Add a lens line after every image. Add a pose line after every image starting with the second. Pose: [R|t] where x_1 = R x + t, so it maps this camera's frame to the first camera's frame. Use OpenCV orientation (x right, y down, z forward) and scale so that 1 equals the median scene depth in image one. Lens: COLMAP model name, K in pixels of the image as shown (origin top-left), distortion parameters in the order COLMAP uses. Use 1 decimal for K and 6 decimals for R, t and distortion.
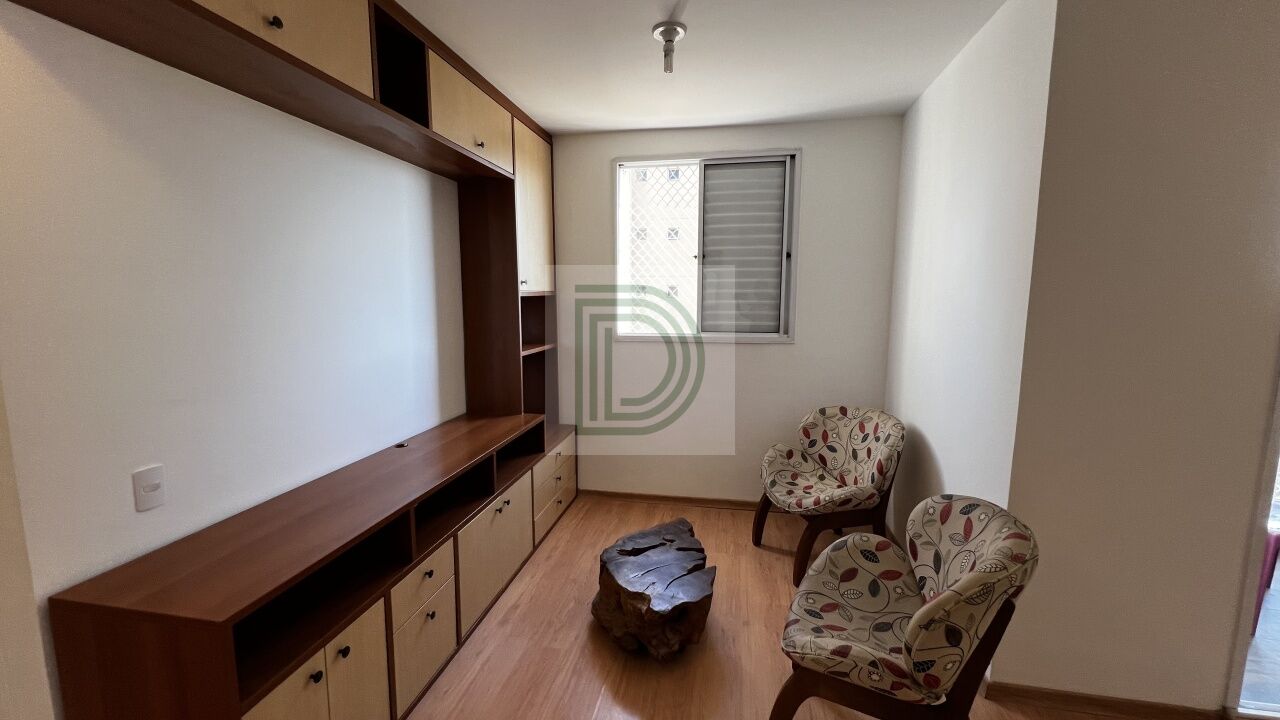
lens RADIAL K [[509.5, 0, 639.4], [0, 509.5, 363.4], [0, 0, 1]] dist [-0.001229, 0.000337]
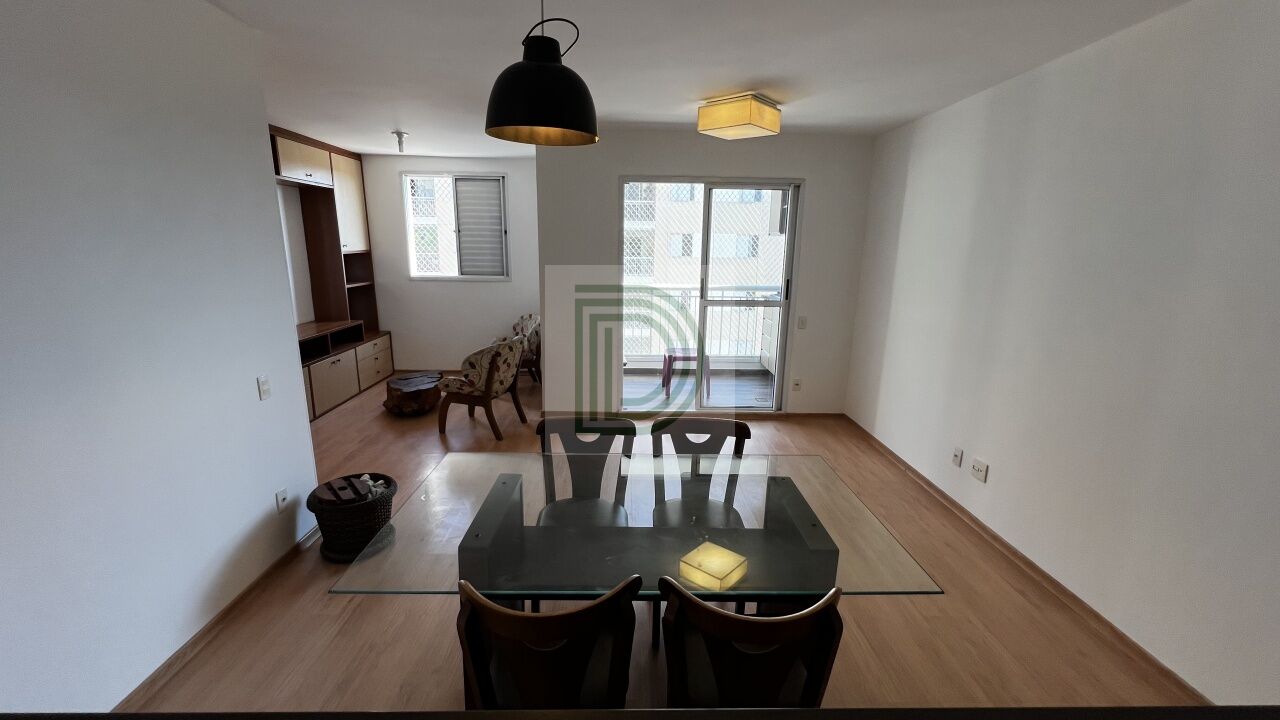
lens RADIAL K [[509.5, 0, 636.6], [0, 509.5, 363.6], [0, 0, 1]] dist [-0.001229, 0.000337]
pose [[0.978722, -0.031699, 0.202728, 0.401565], [0.010939, 0.994651, 0.102713, 0.078892], [-0.204899, -0.098310, 0.973833, -0.992294]]
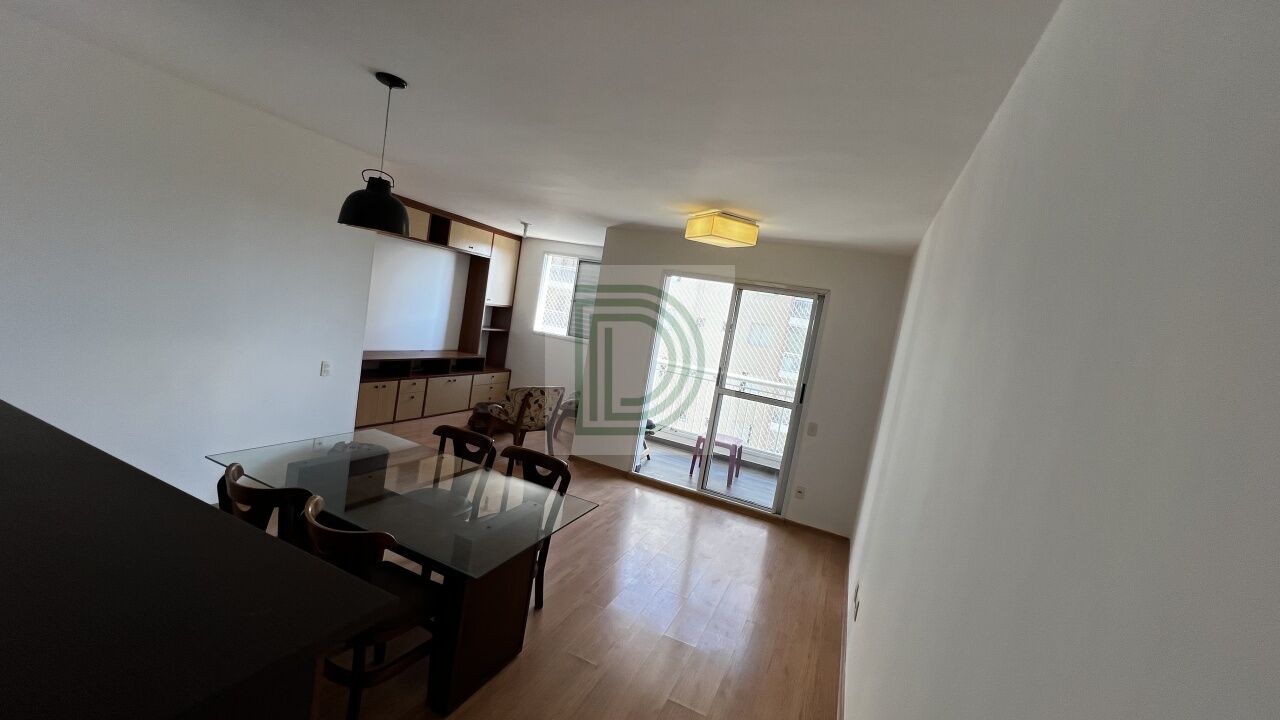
lens RADIAL K [[509.5, 0, 638.5], [0, 509.5, 363.8], [0, 0, 1]] dist [-0.001229, 0.000337]
pose [[0.961945, 0.180351, -0.205267, 0.996156], [-0.189935, 0.981403, -0.027818, 0.068233], [0.196433, 0.065747, 0.978311, -1.180317]]
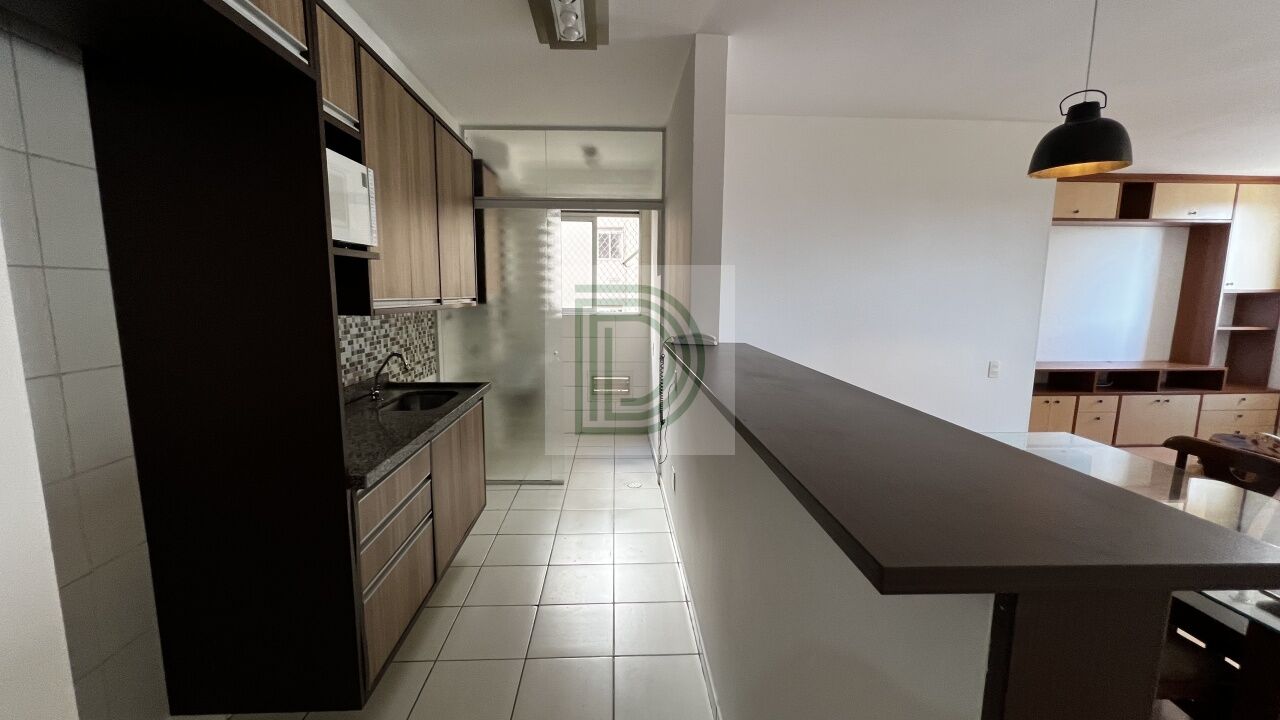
lens RADIAL K [[509.5, 0, 641.3], [0, 509.5, 362.8], [0, 0, 1]] dist [-0.001229, 0.000337]
pose [[0.231702, 0.133893, -0.963528, 0.926998], [-0.131276, 0.985726, 0.105409, 0.160419], [0.963888, 0.102065, 0.245972, -1.162592]]
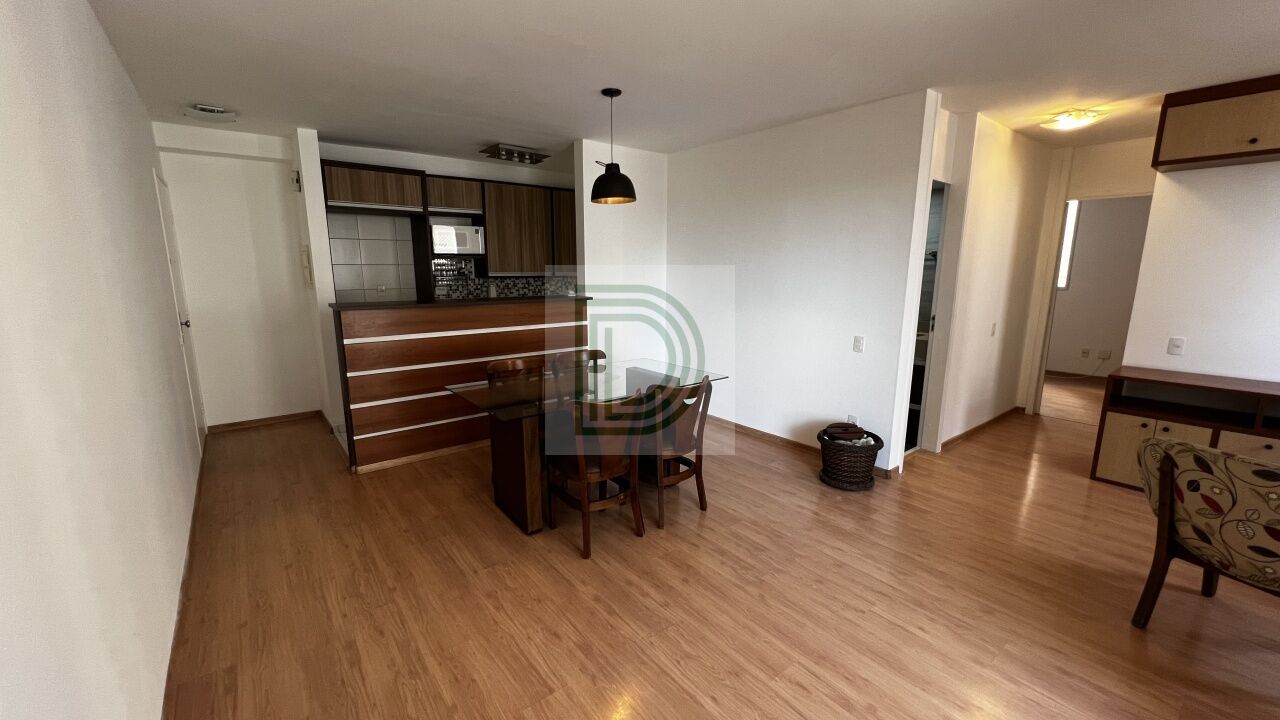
lens RADIAL K [[509.5, 0, 639.6], [0, 509.5, 363.4], [0, 0, 1]] dist [-0.001229, 0.000337]
pose [[-0.658261, 0.139017, -0.739843, 1.245629], [-0.099355, 0.958160, 0.268438, -0.039306], [0.746205, 0.250209, -0.616907, 0.285555]]
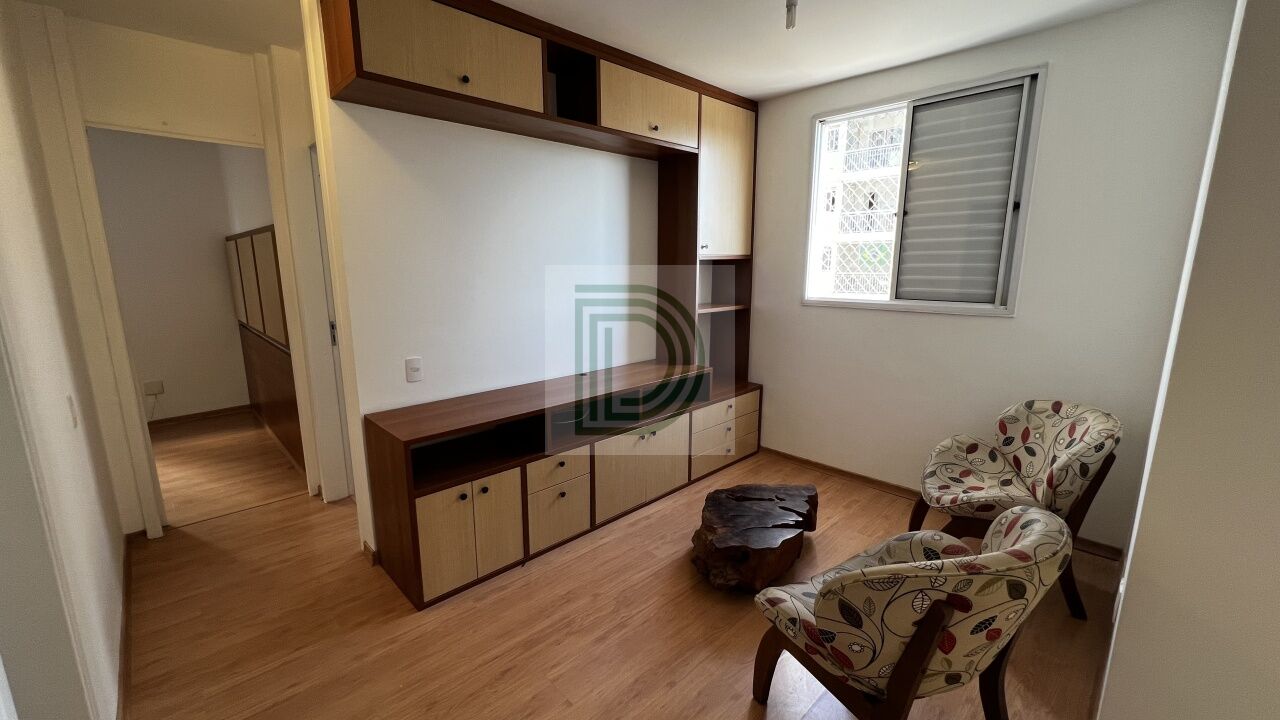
lens RADIAL K [[509.5, 0, 641.4], [0, 509.5, 363.4], [0, 0, 1]] dist [-0.001229, 0.000337]
pose [[0.818107, 0.109575, -0.564531, 0.316374], [-0.073038, 0.993527, 0.086998, 0.006394], [0.570409, -0.029942, 0.820815, 0.004298]]
